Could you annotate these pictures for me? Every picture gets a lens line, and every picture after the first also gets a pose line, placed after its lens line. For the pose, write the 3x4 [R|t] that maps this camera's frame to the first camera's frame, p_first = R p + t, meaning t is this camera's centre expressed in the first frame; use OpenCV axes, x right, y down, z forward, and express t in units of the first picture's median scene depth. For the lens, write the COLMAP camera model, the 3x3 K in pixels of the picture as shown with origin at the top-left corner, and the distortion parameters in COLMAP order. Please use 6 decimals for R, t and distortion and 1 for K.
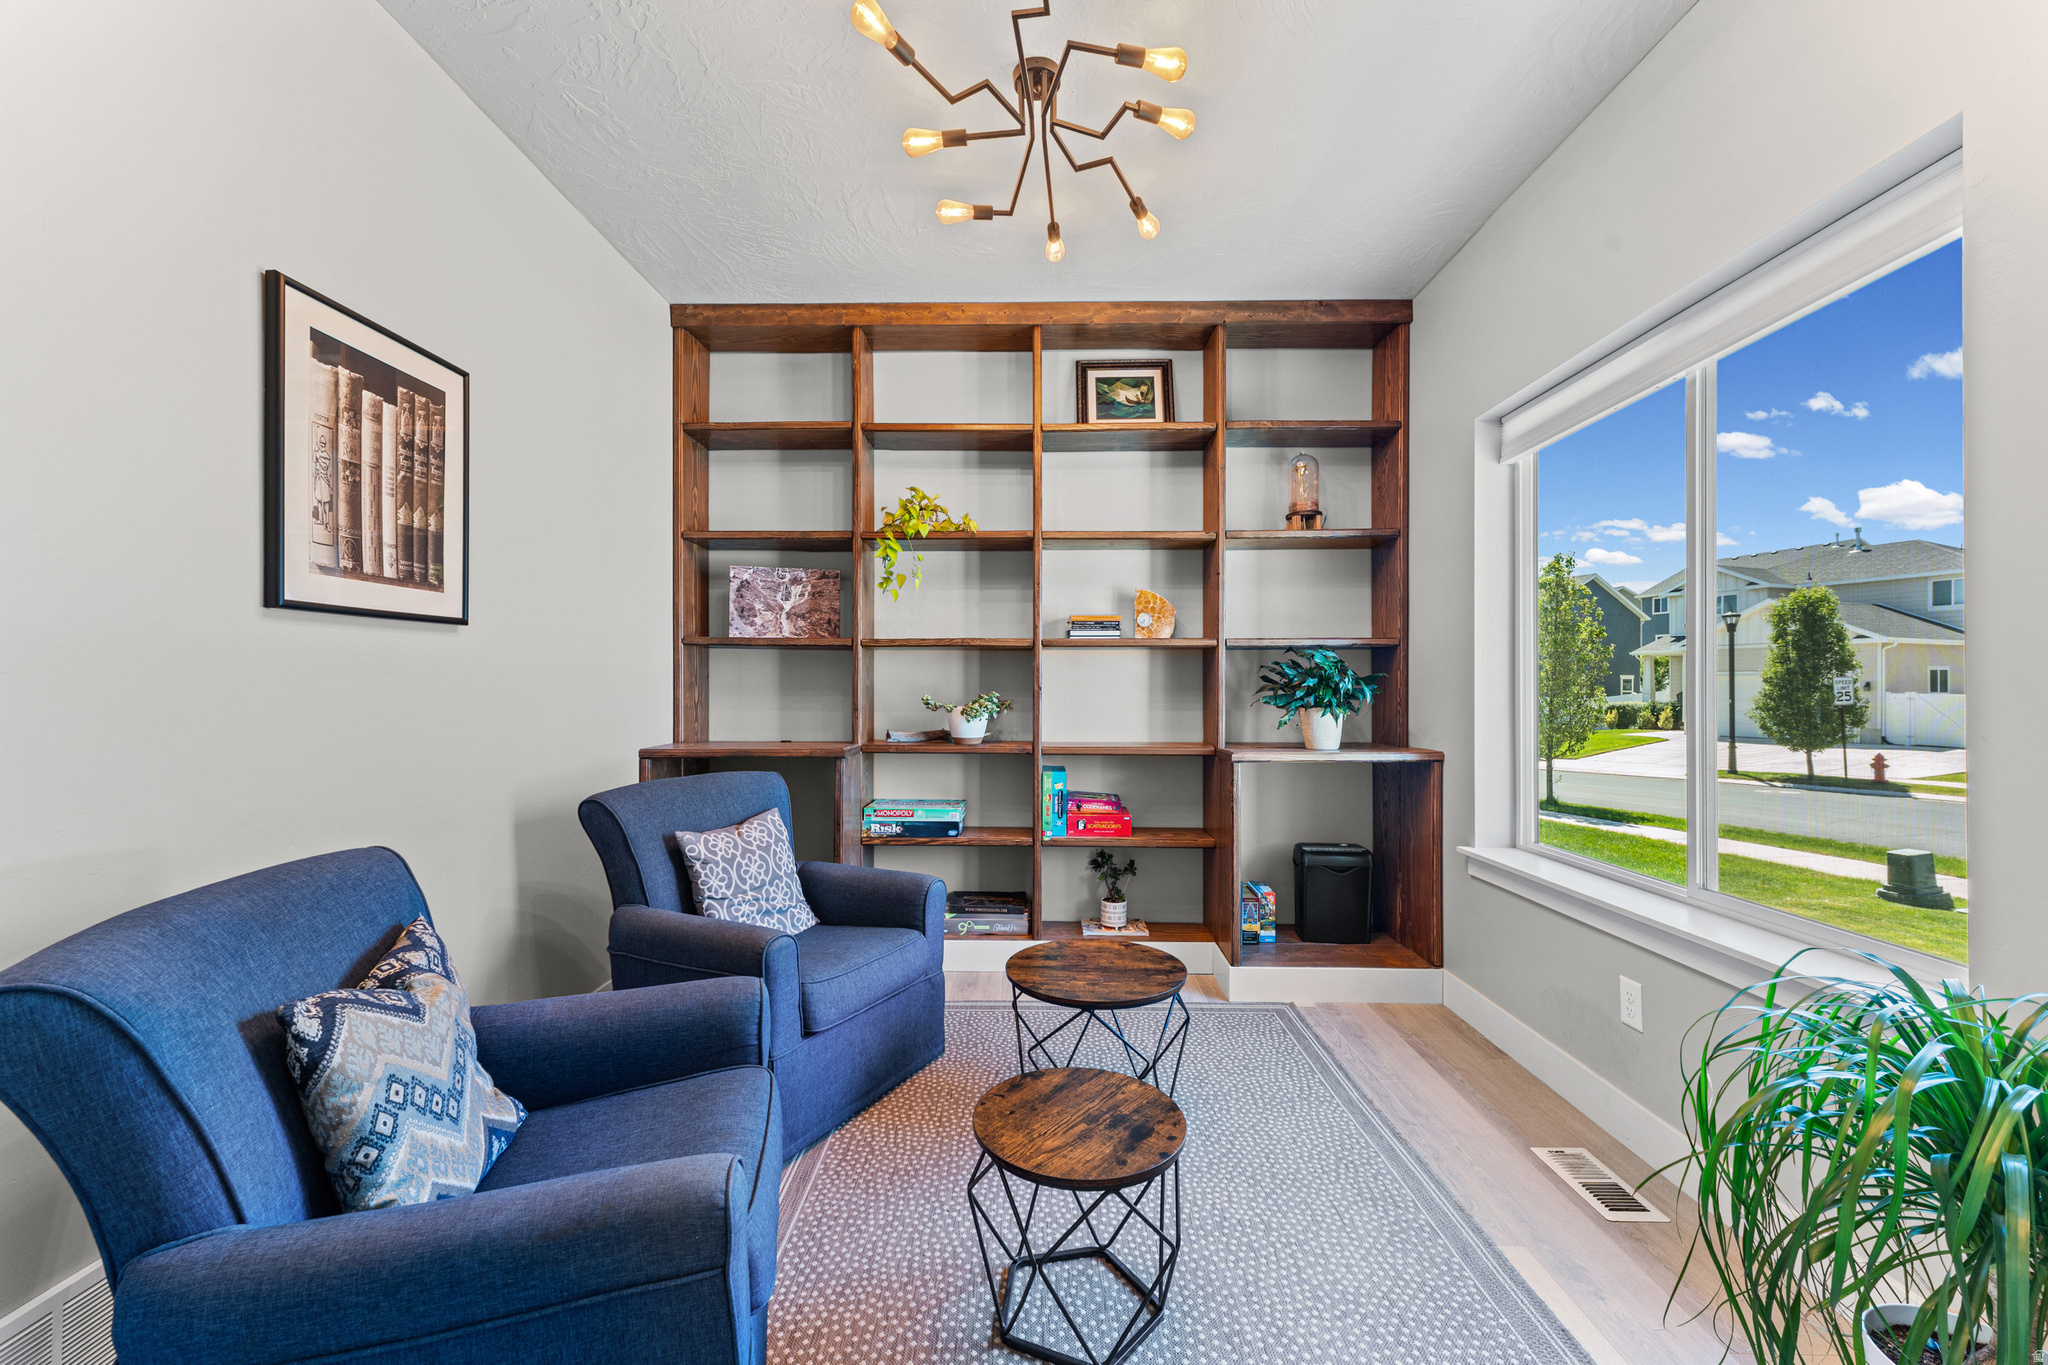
lens RADIAL K [[815.5, 0, 1025.6], [0, 815.5, 679.5], [0, 0, 1]] dist [0.000934, -0.000186]
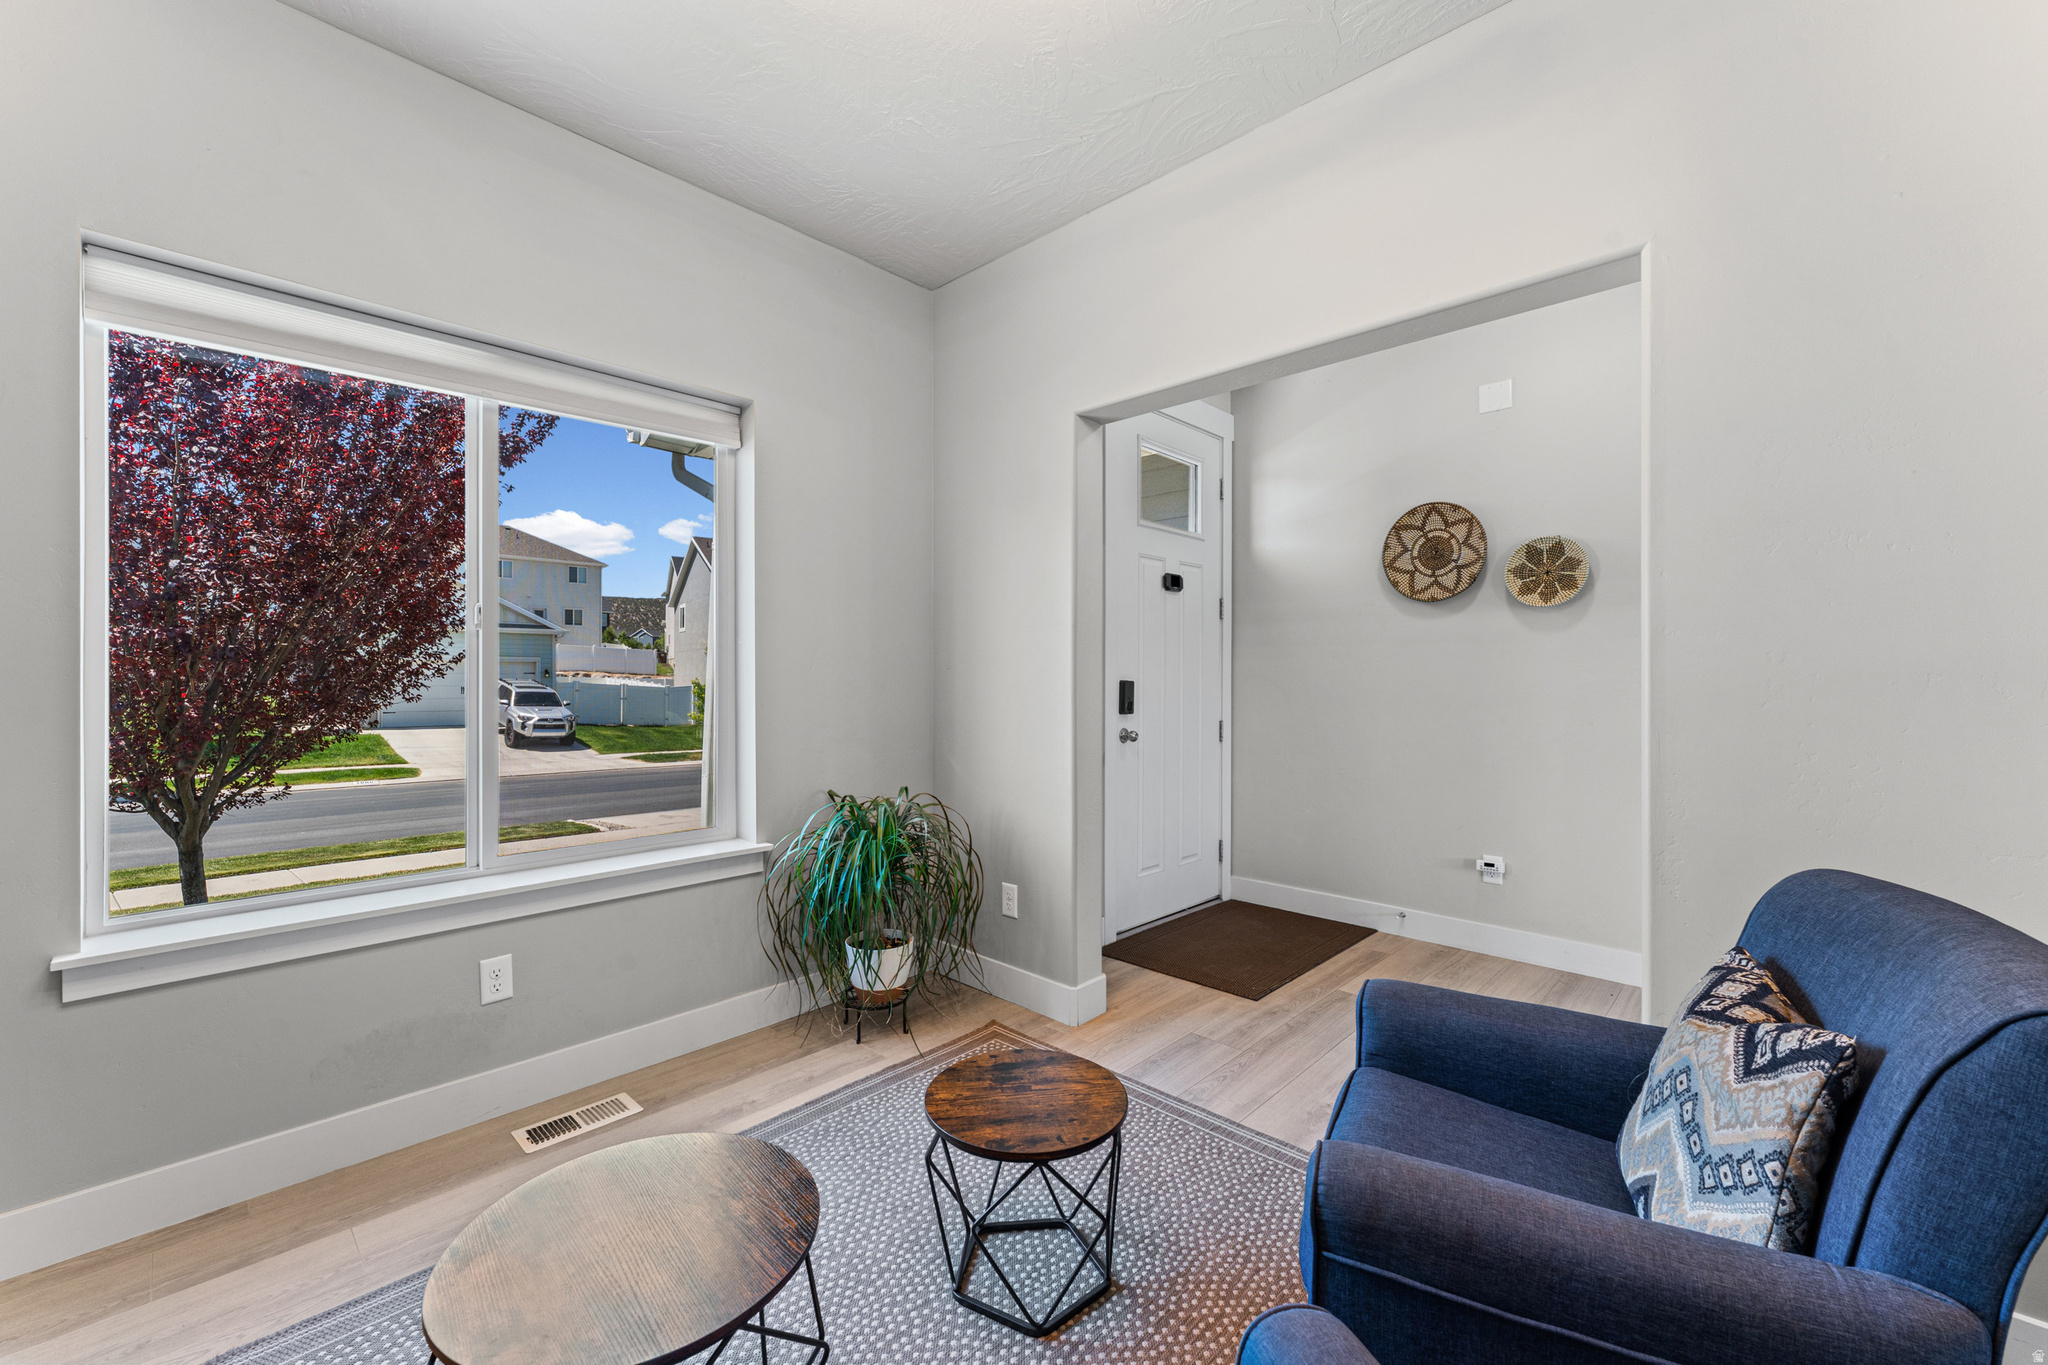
lens RADIAL K [[815.5, 0, 1022.5], [0, 815.5, 679.1], [0, 0, 1]] dist [0.000934, -0.000186]
pose [[-0.732424, -0.003955, 0.680838, -0.658304], [-0.005784, 0.999983, -0.000414, 0.007962], [-0.680825, -0.004241, -0.732434, 1.824201]]
